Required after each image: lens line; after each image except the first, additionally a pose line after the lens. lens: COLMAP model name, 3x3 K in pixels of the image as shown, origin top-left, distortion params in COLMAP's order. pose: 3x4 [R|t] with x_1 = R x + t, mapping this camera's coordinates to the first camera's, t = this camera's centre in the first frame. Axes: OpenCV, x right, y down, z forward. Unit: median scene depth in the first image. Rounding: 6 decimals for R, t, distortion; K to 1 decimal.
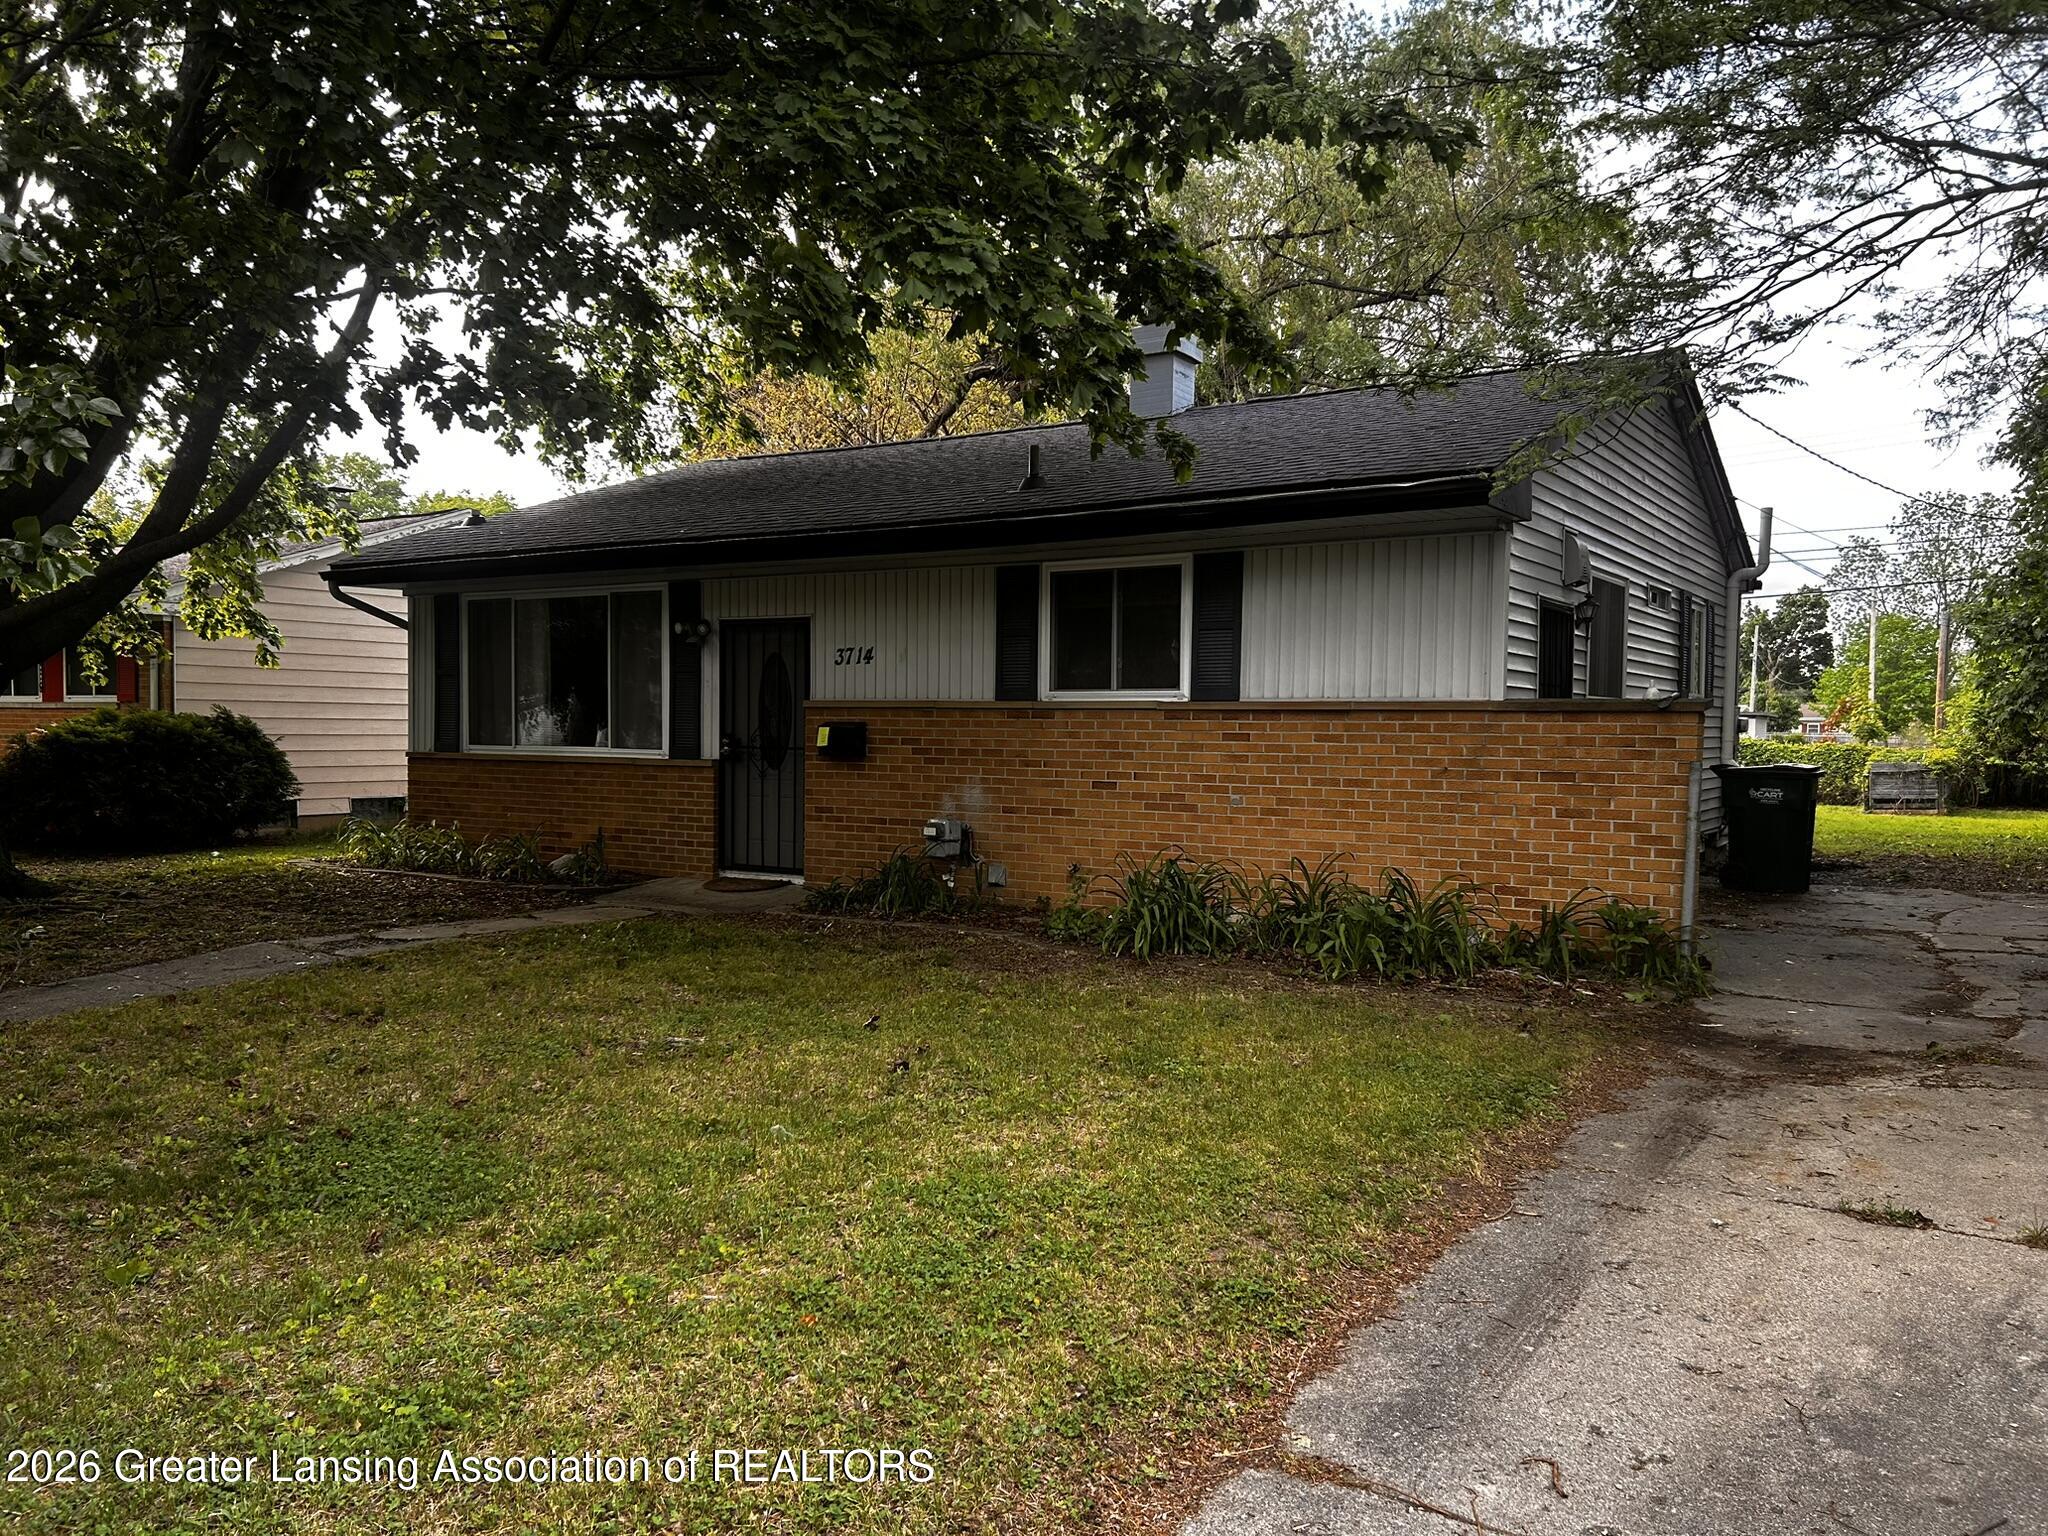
lens RADIAL K [[1546.4, 0, 1024.0], [0, 1546.4, 768.0], [0, 0, 1]] dist [0.054729, -0.001224]
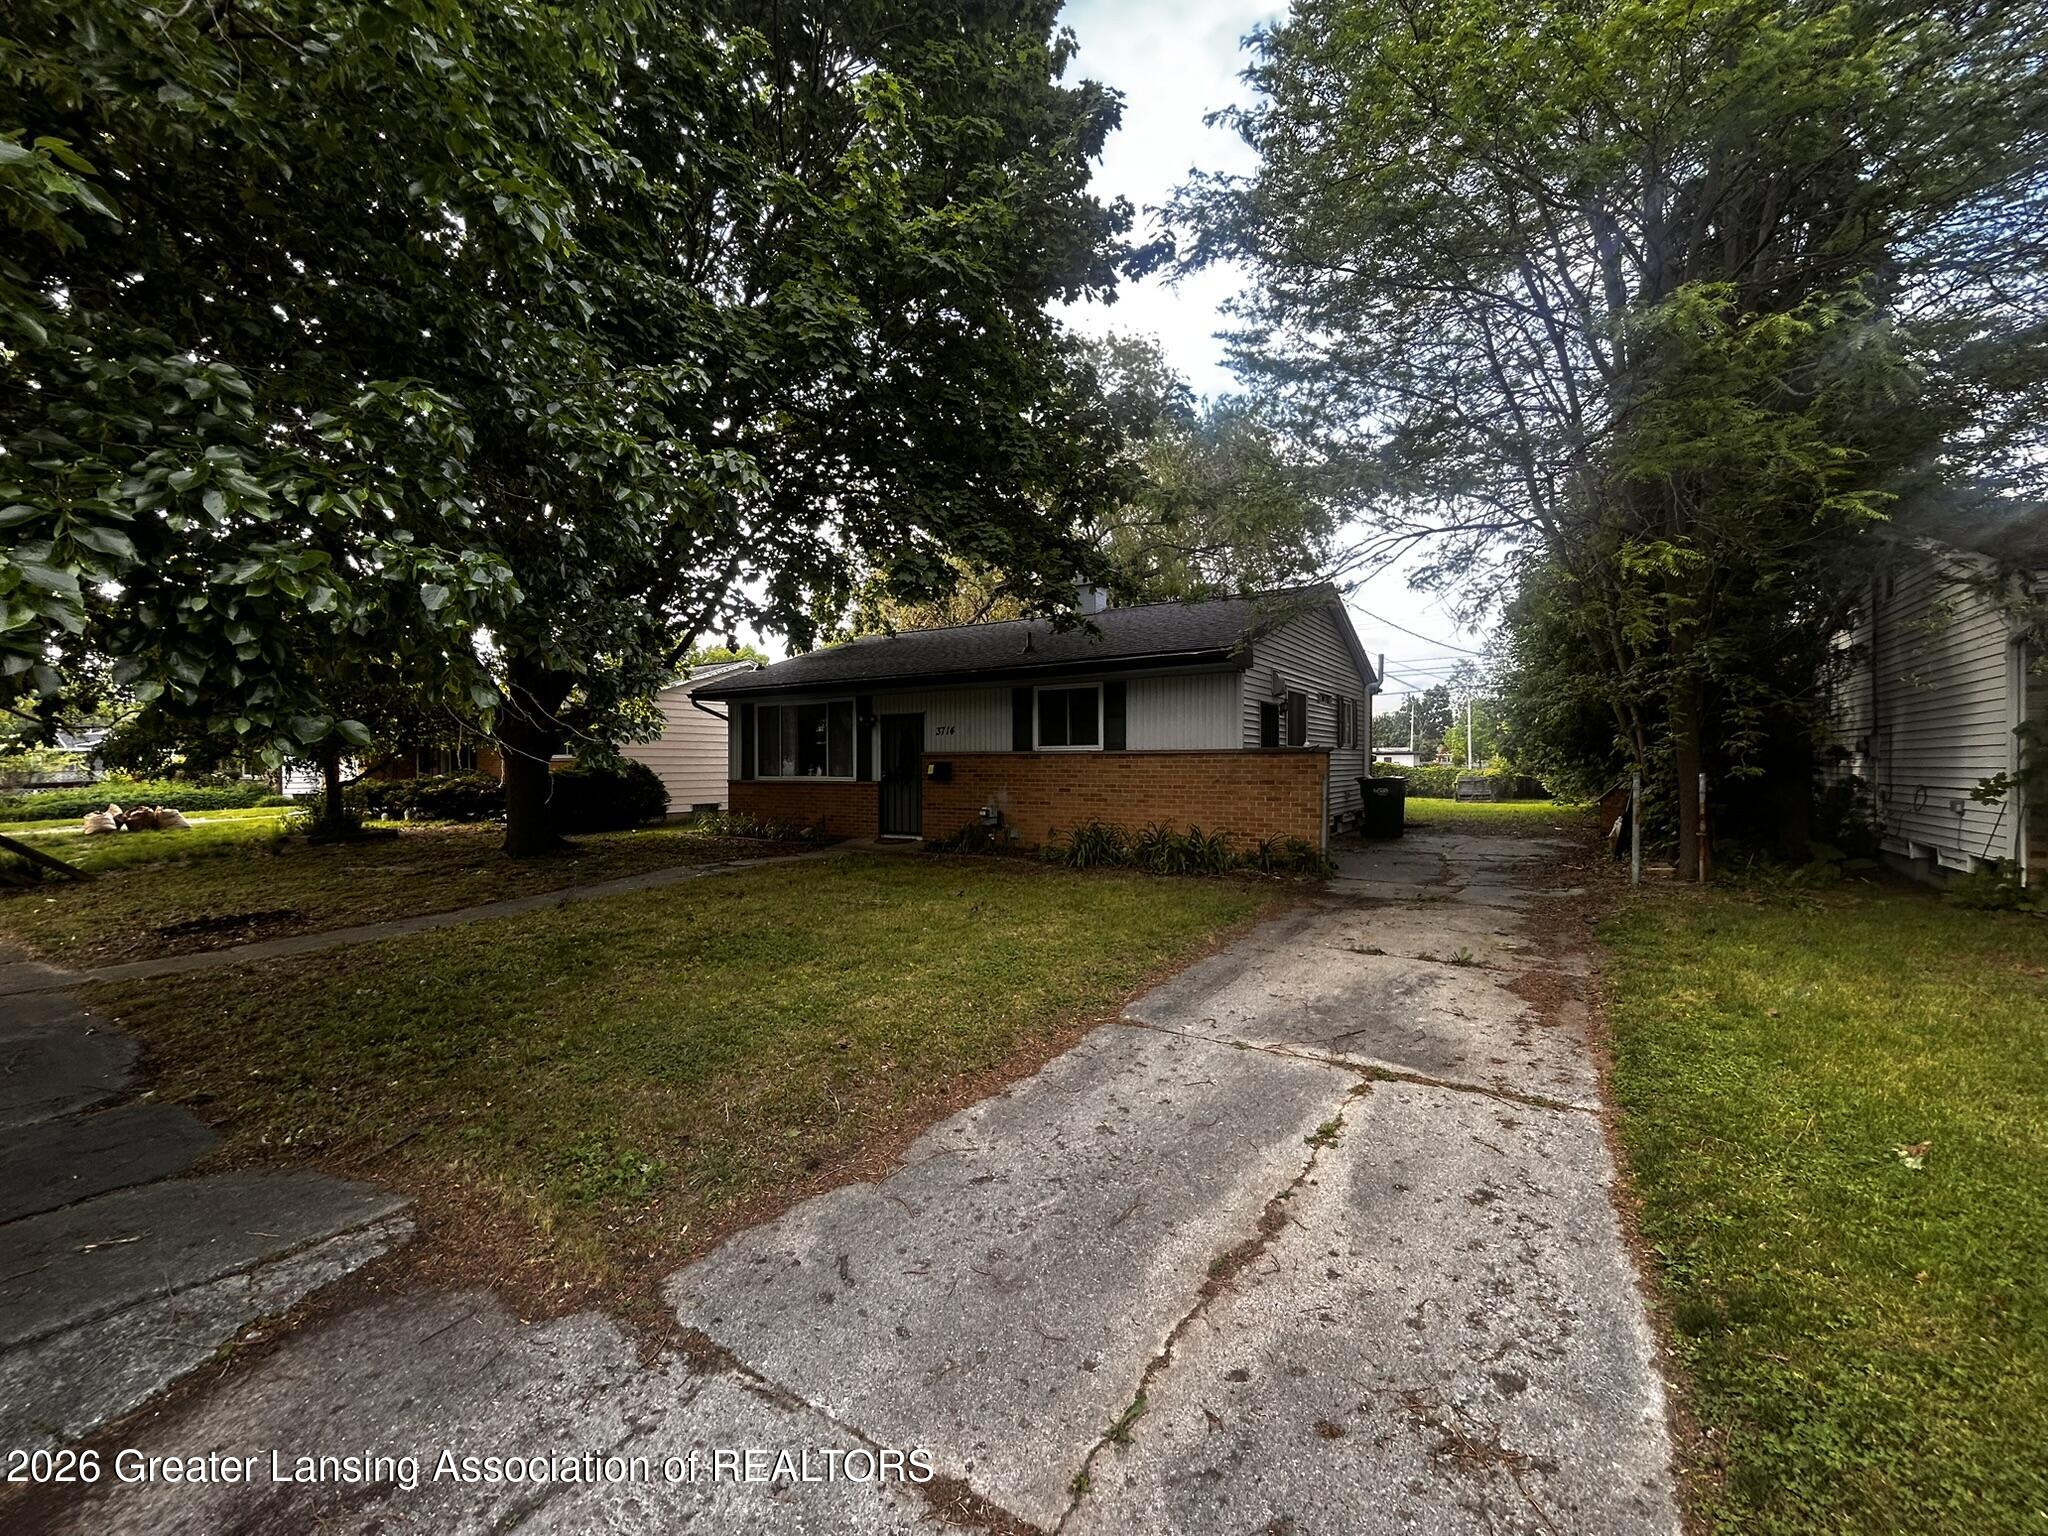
lens RADIAL K [[835.2, 0, 1024.0], [0, 835.2, 768.0], [0, 0, 1]] dist [-0.002816, 0.002471]
pose [[0.999900, -0.013179, -0.005143, 0.002728], [0.013062, 0.999667, -0.022249, 0.006014], [0.005434, 0.022179, 0.999739, -0.167934]]
